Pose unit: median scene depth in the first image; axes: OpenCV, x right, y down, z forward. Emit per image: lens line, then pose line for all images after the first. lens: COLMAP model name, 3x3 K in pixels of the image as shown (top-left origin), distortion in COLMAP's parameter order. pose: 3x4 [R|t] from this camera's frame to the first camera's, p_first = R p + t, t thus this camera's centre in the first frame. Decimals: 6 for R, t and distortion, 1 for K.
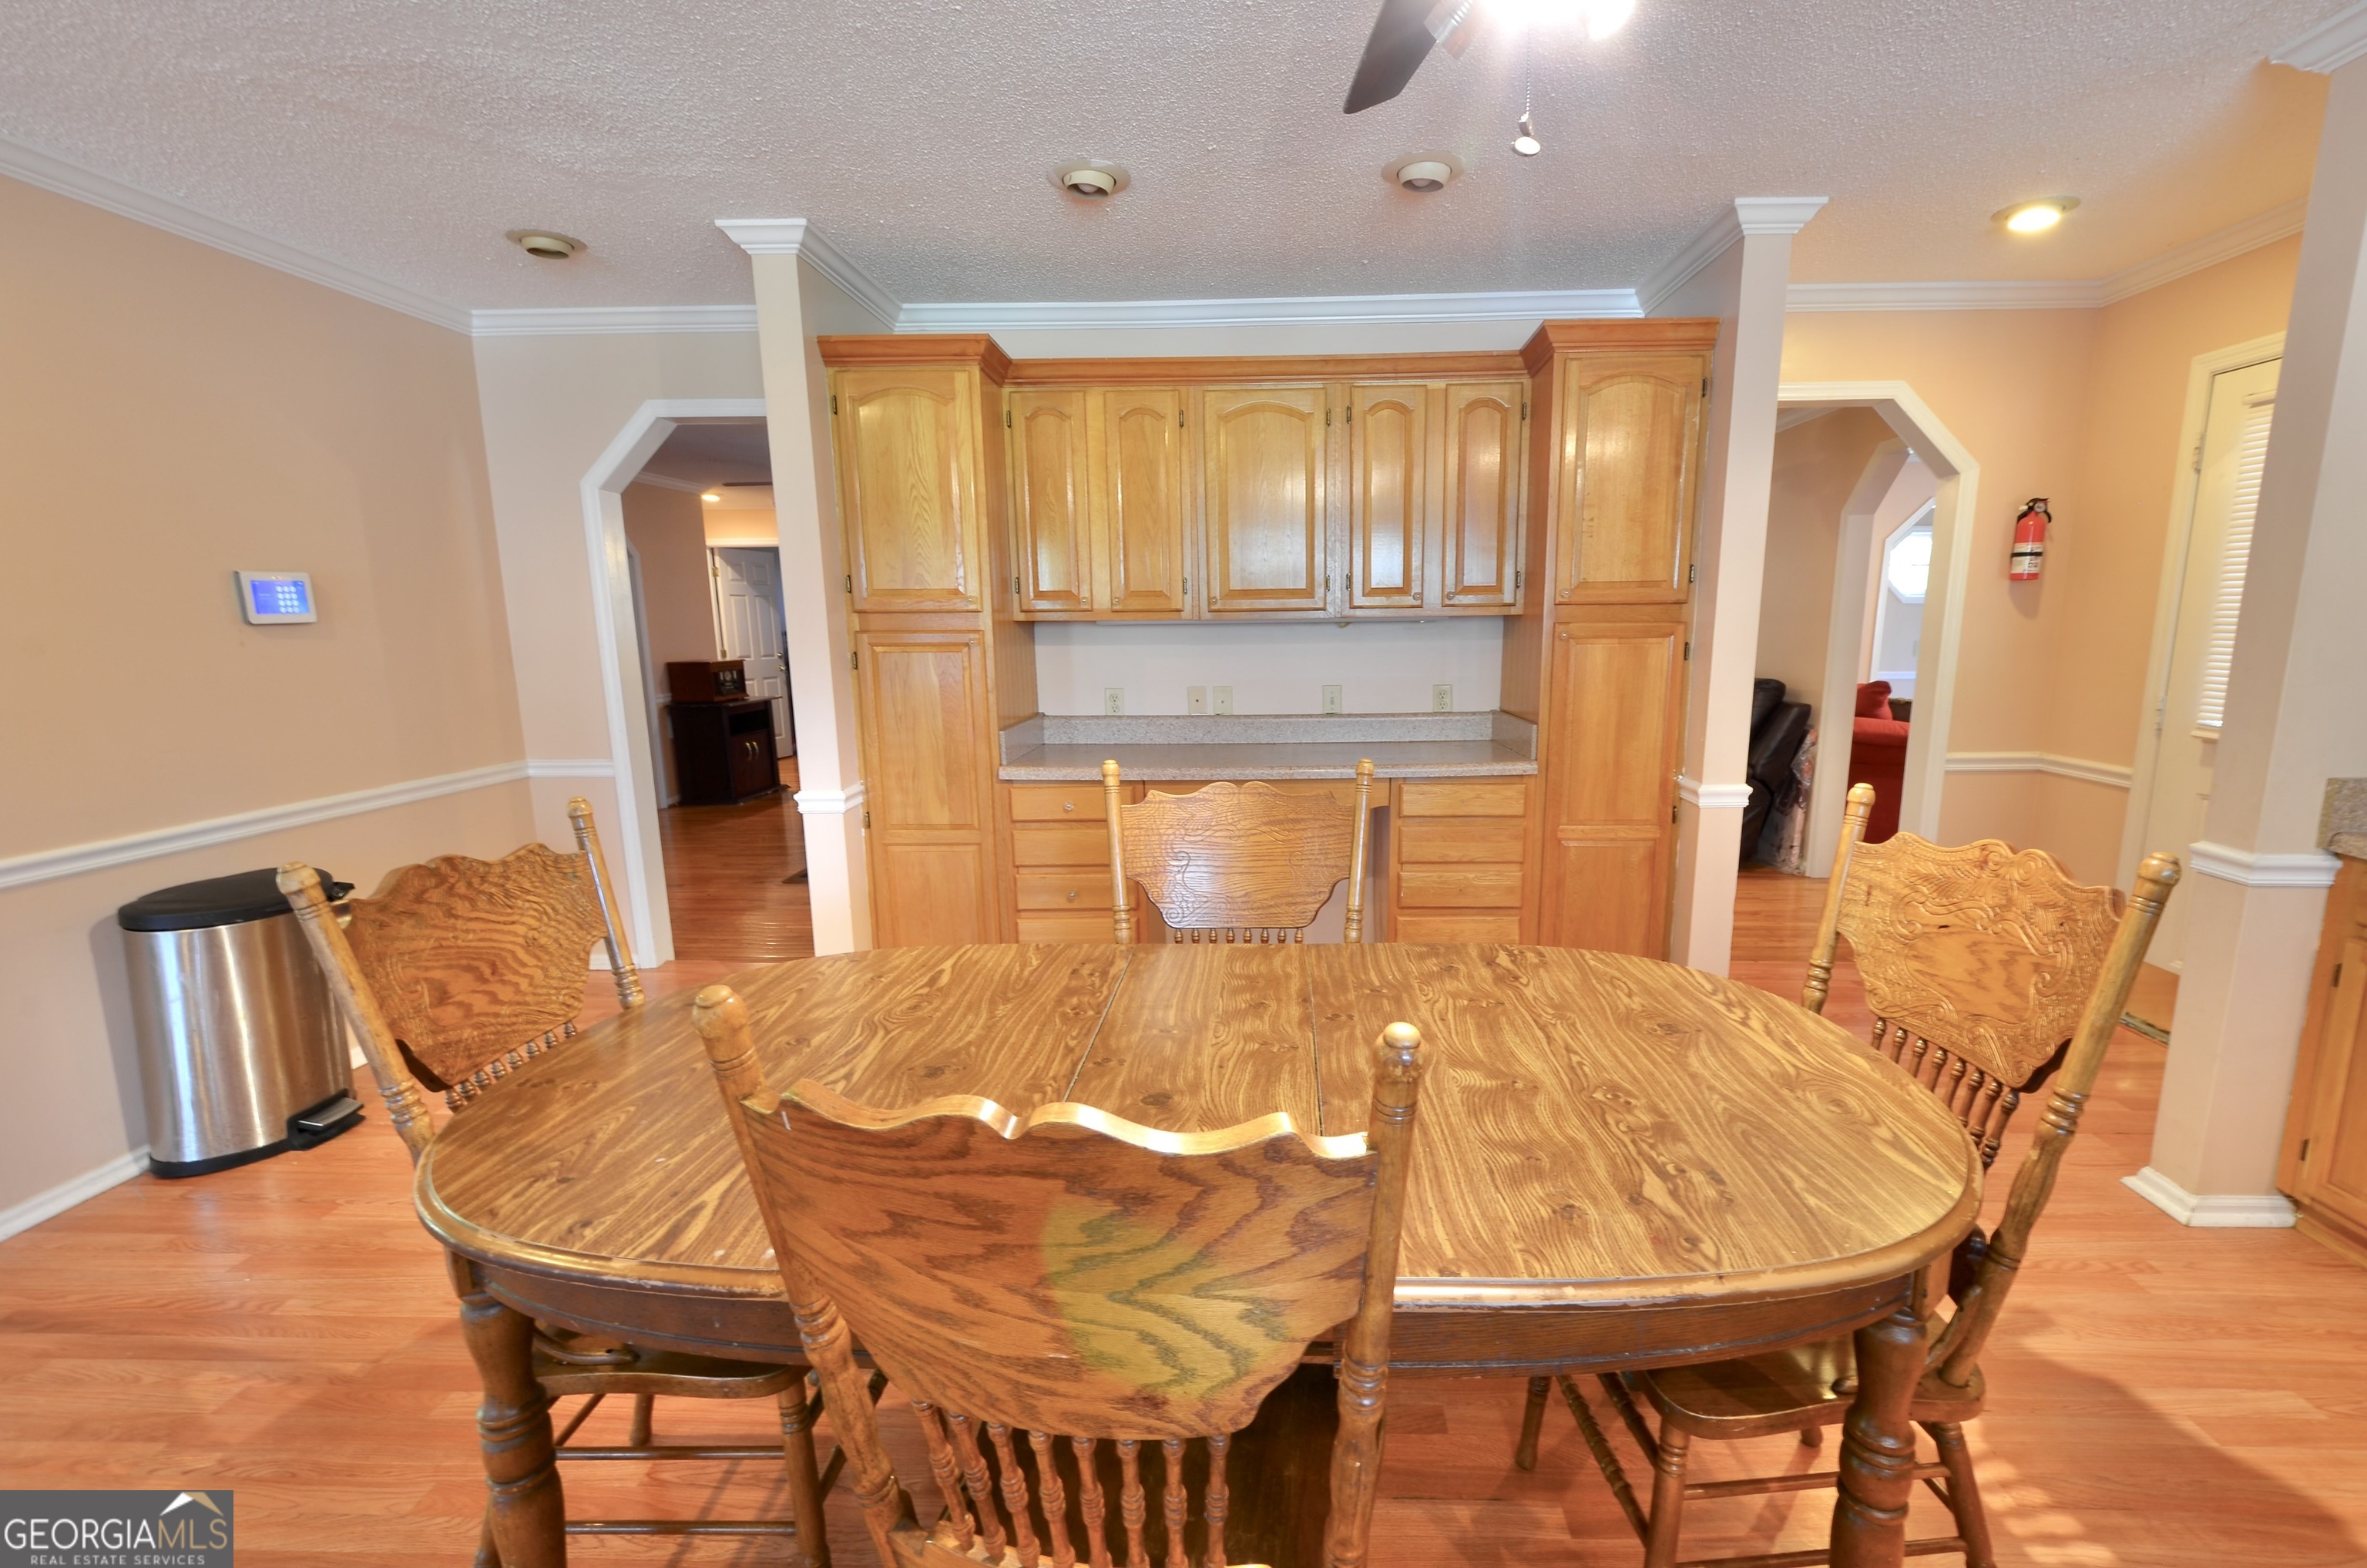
lens RADIAL K [[1029.7, 0, 1247.6], [0, 1029.7, 812.1], [0, 0, 1]] dist [-0.000730, 0.000015]
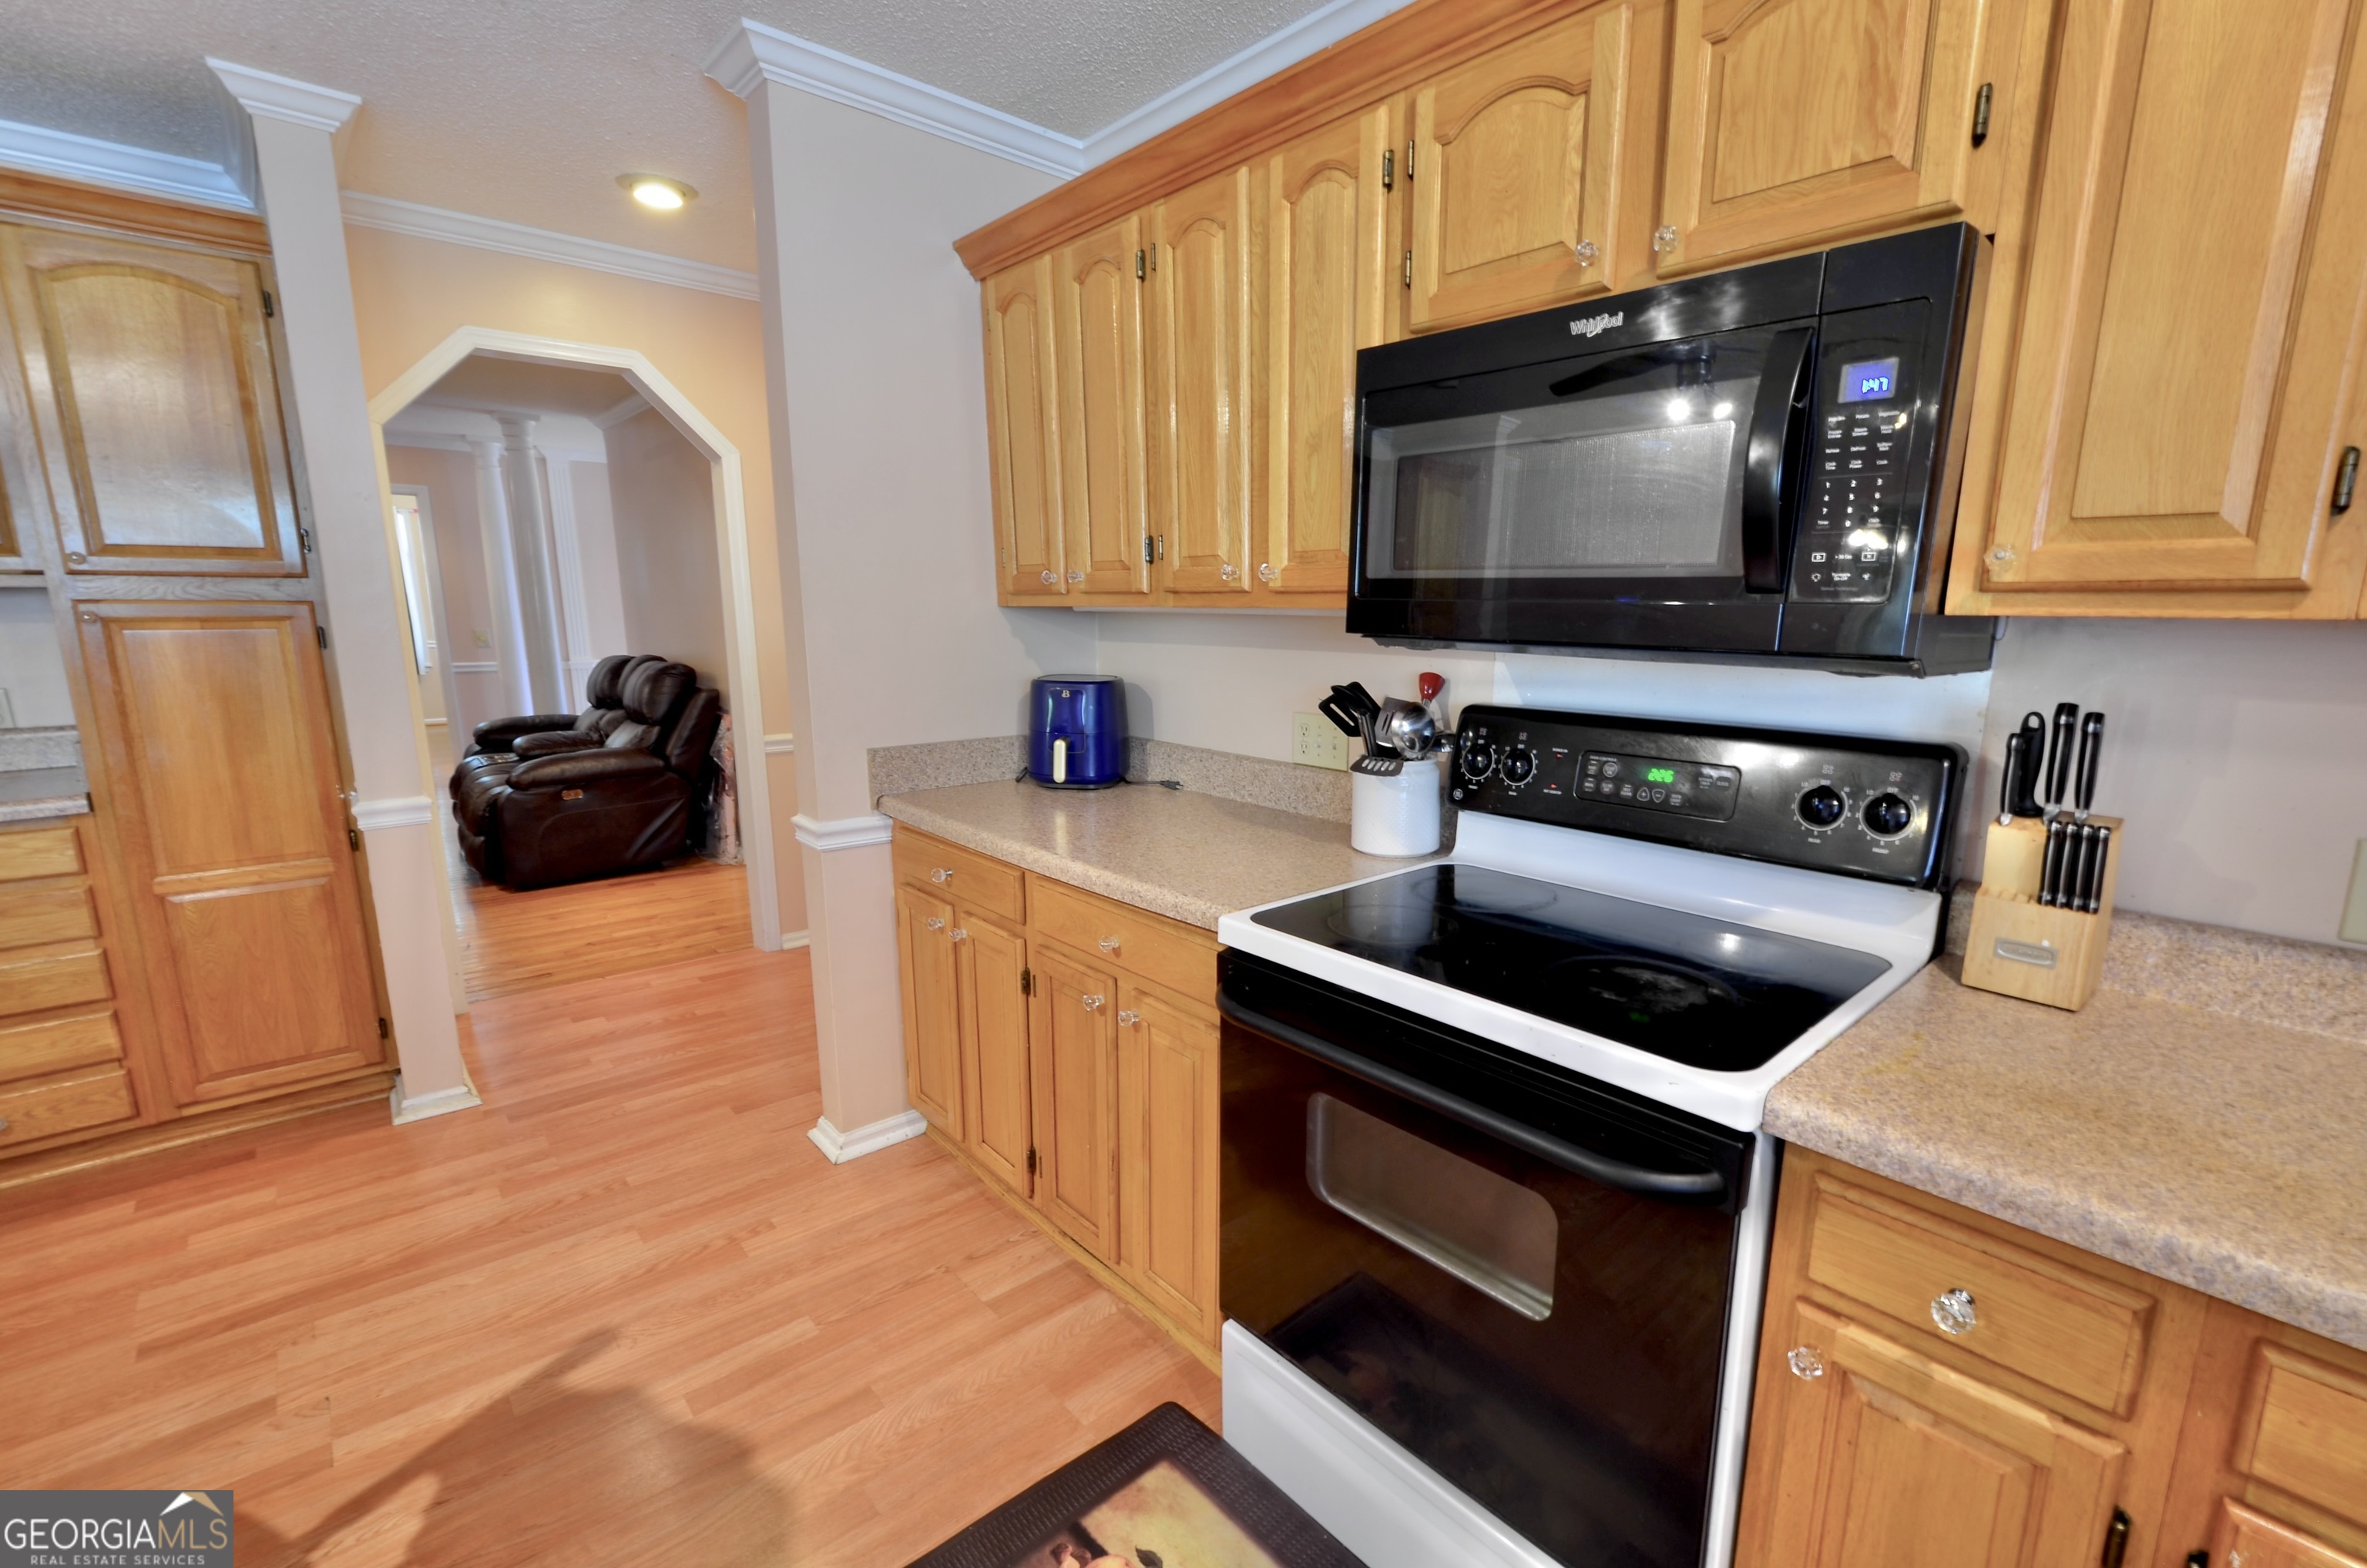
lens RADIAL K [[1029.7, 0, 1247.6], [0, 1029.7, 812.1], [0, 0, 1]] dist [-0.000730, 0.000015]
pose [[0.713770, -0.123859, 0.689341, 0.359543], [0.111050, 0.991802, 0.063220, 0.007361], [-0.691520, 0.031427, 0.721674, -0.071856]]
